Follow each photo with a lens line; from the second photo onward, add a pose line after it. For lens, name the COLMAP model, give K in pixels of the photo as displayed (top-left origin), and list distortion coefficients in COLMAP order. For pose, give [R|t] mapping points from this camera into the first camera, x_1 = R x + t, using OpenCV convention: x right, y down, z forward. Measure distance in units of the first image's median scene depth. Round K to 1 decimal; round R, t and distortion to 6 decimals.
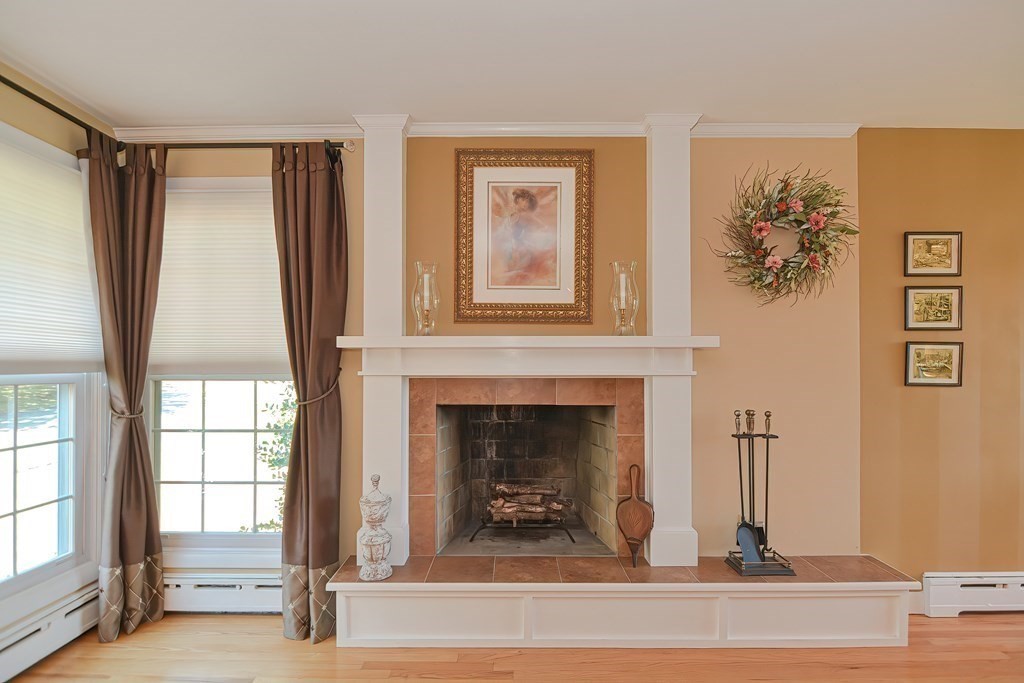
lens RADIAL K [[497.6, 0, 502.6], [0, 497.6, 363.6], [0, 0, 1]] dist [-0.004055, -0.001425]
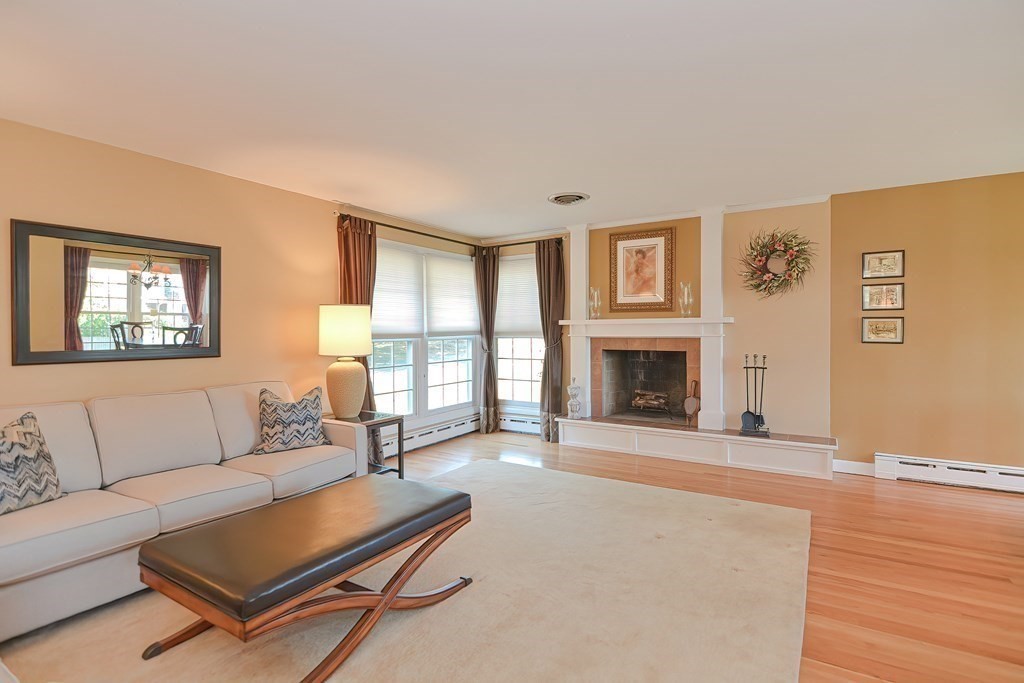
lens RADIAL K [[508.6, 0, 515.8], [0, 508.6, 333.1], [0, 0, 1]] dist [-0.003165, -0.000944]
pose [[0.857758, -0.001412, -0.514052, 0.710382], [0.010379, 0.999840, 0.014573, -0.027826], [0.513949, -0.017836, 0.857635, -1.157814]]
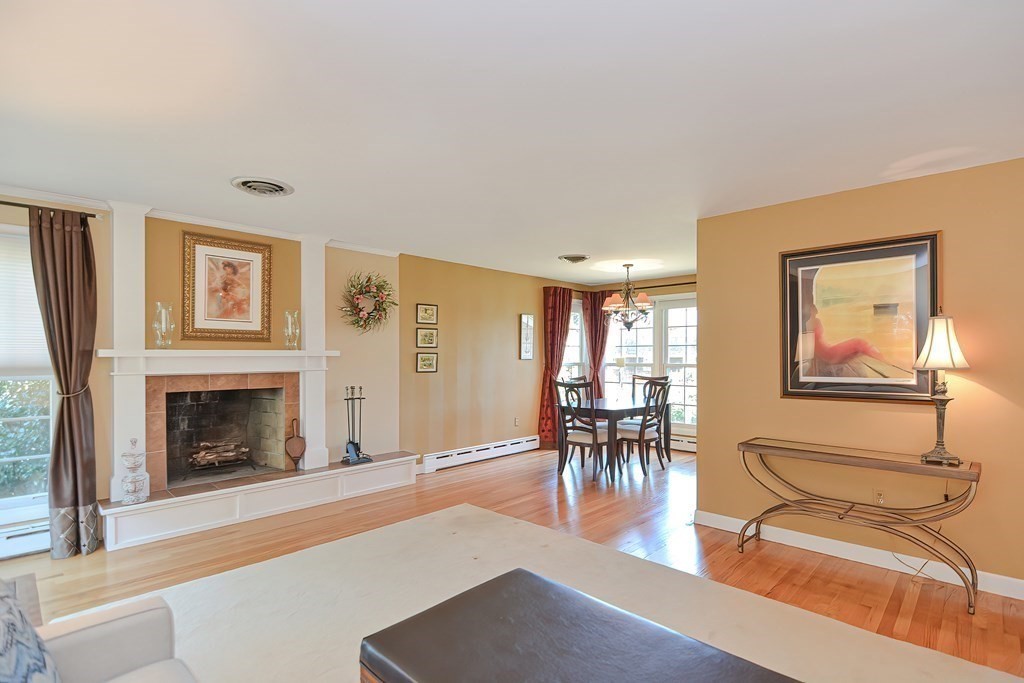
lens RADIAL K [[500.1, 0, 523.6], [0, 500.1, 355.3], [0, 0, 1]] dist [-0.001145, -0.000569]
pose [[0.666400, -0.000245, 0.745595, -0.558641], [-0.006483, 0.999960, 0.006123, -0.050848], [-0.745567, -0.008914, 0.666372, -0.880169]]
